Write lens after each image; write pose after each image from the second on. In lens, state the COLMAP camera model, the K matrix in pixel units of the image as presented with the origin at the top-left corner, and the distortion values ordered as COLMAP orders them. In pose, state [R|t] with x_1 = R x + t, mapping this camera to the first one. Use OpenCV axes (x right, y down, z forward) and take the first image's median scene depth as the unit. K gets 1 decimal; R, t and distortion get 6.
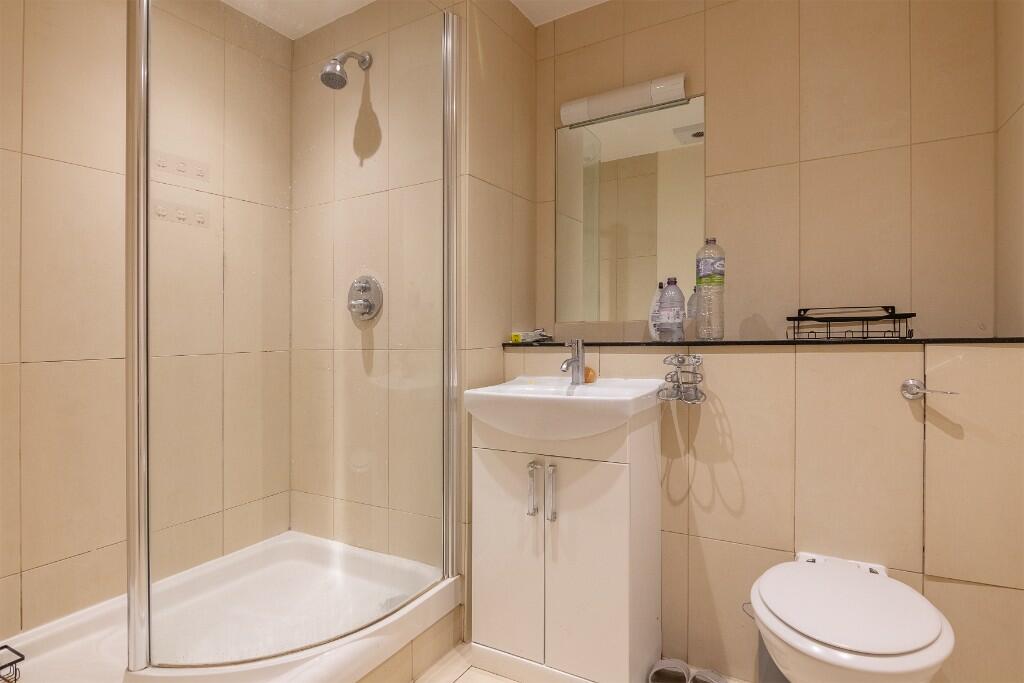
lens RADIAL K [[535.4, 0, 507.8], [0, 535.4, 356.3], [0, 0, 1]] dist [-0.012950, -0.001349]
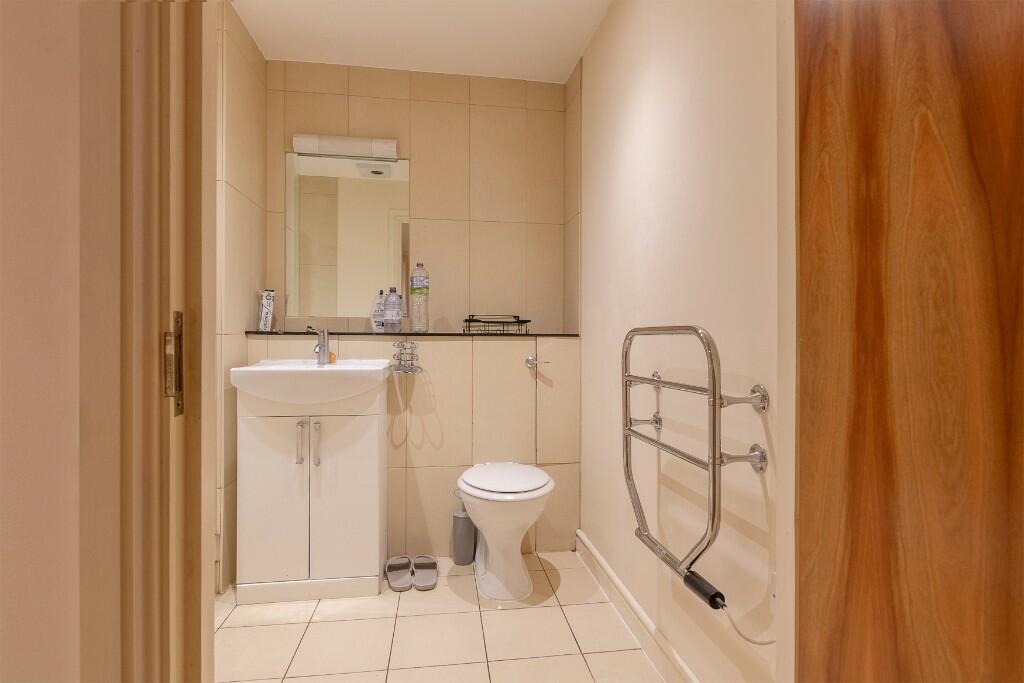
lens RADIAL K [[535.4, 0, 507.8], [0, 535.4, 356.3], [0, 0, 1]] dist [-0.012950, -0.001349]
pose [[0.781415, 0.008299, 0.623956, -0.349152], [0.002083, 0.999871, -0.015908, 0.059219], [-0.624008, 0.013730, 0.781297, -0.297641]]
